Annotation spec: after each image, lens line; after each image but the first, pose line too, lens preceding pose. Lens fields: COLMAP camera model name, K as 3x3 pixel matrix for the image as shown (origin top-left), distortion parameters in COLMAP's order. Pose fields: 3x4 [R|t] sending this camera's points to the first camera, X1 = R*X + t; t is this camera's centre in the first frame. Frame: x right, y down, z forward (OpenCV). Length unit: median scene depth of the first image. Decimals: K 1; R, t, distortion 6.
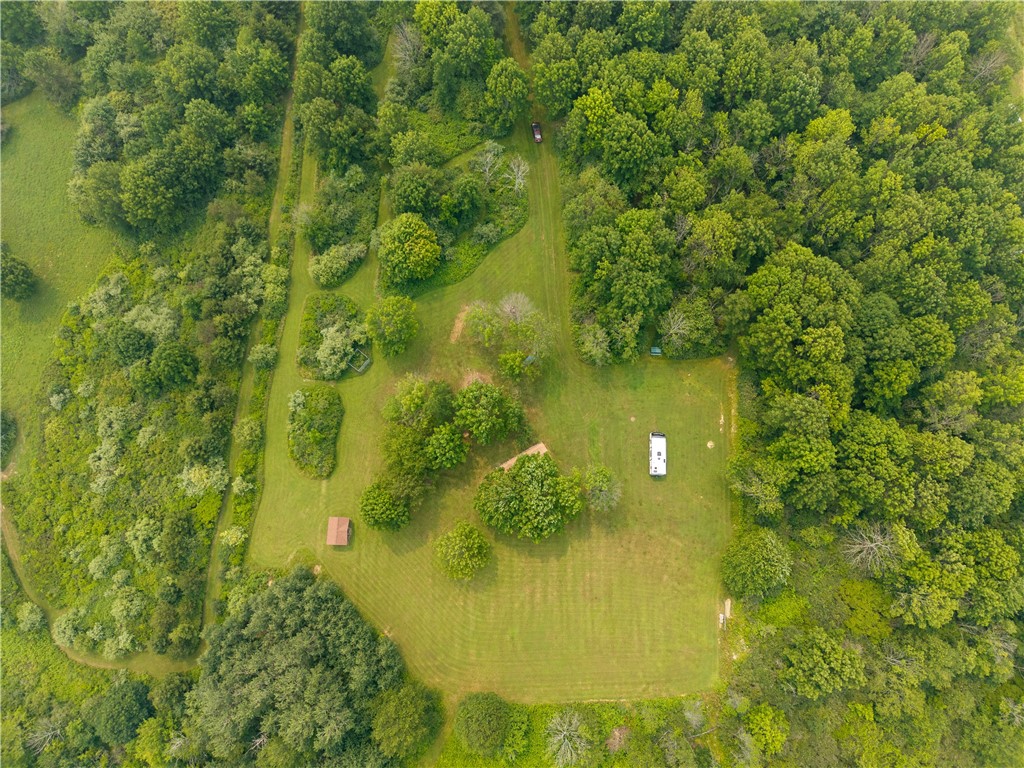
lens RADIAL K [[685.7, 0, 517.7], [0, 685.7, 384.2], [0, 0, 1]] dist [0.021032, -0.020775]
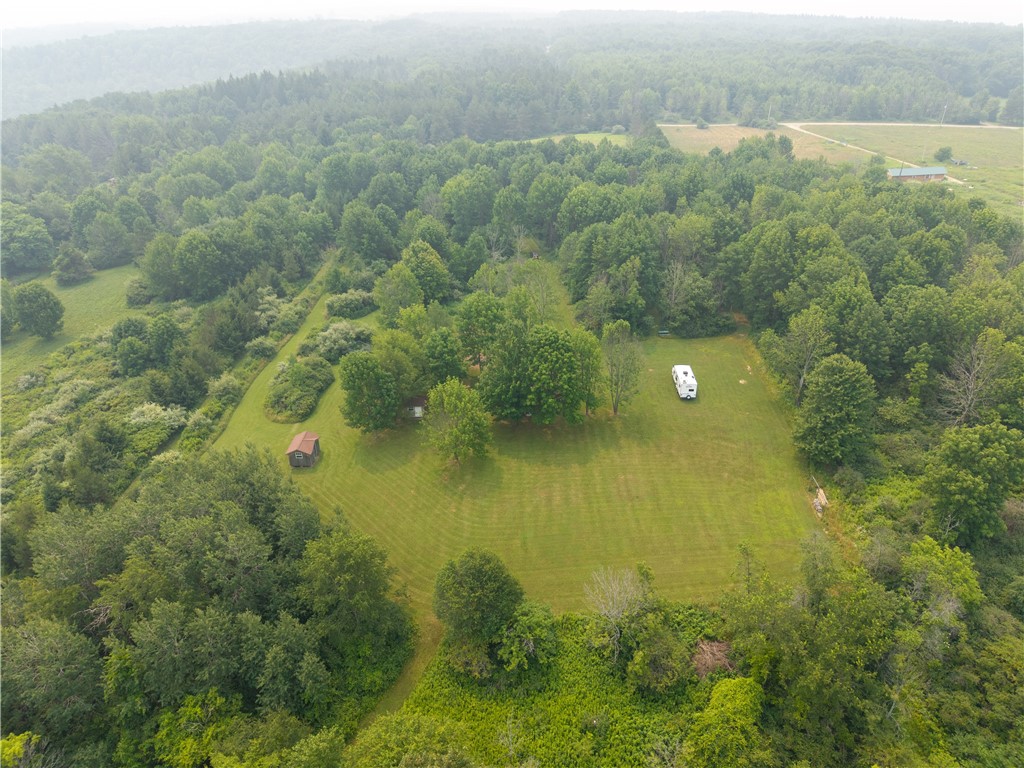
lens RADIAL K [[685.7, 0, 513.9], [0, 685.7, 382.3], [0, 0, 1]] dist [0.021032, -0.020775]
pose [[0.999763, -0.021785, -0.000435, -0.014053], [0.014280, 0.670147, -0.742091, 0.764091], [0.016458, 0.741909, 0.670299, 0.415094]]
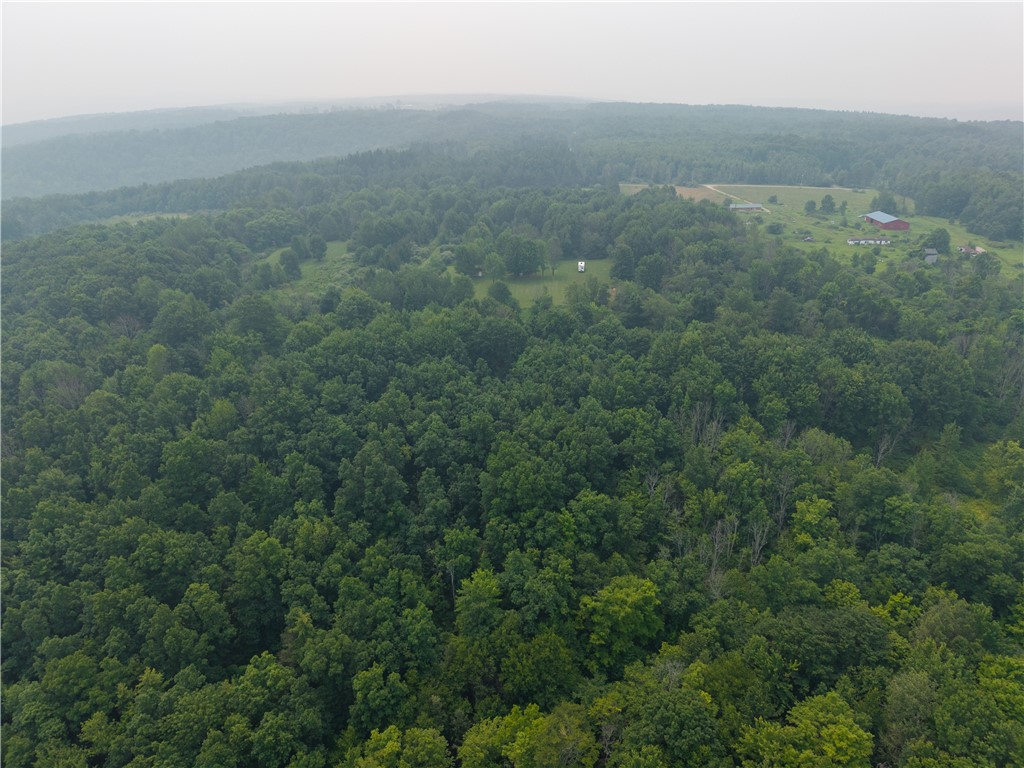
lens RADIAL K [[685.7, 0, 509.6], [0, 685.7, 374.2], [0, 0, 1]] dist [0.021032, -0.020775]
pose [[0.998263, 0.009636, -0.058129, 0.101334], [-0.052795, 0.584322, -0.809803, 2.206732], [0.026163, 0.811465, 0.583815, -0.049915]]
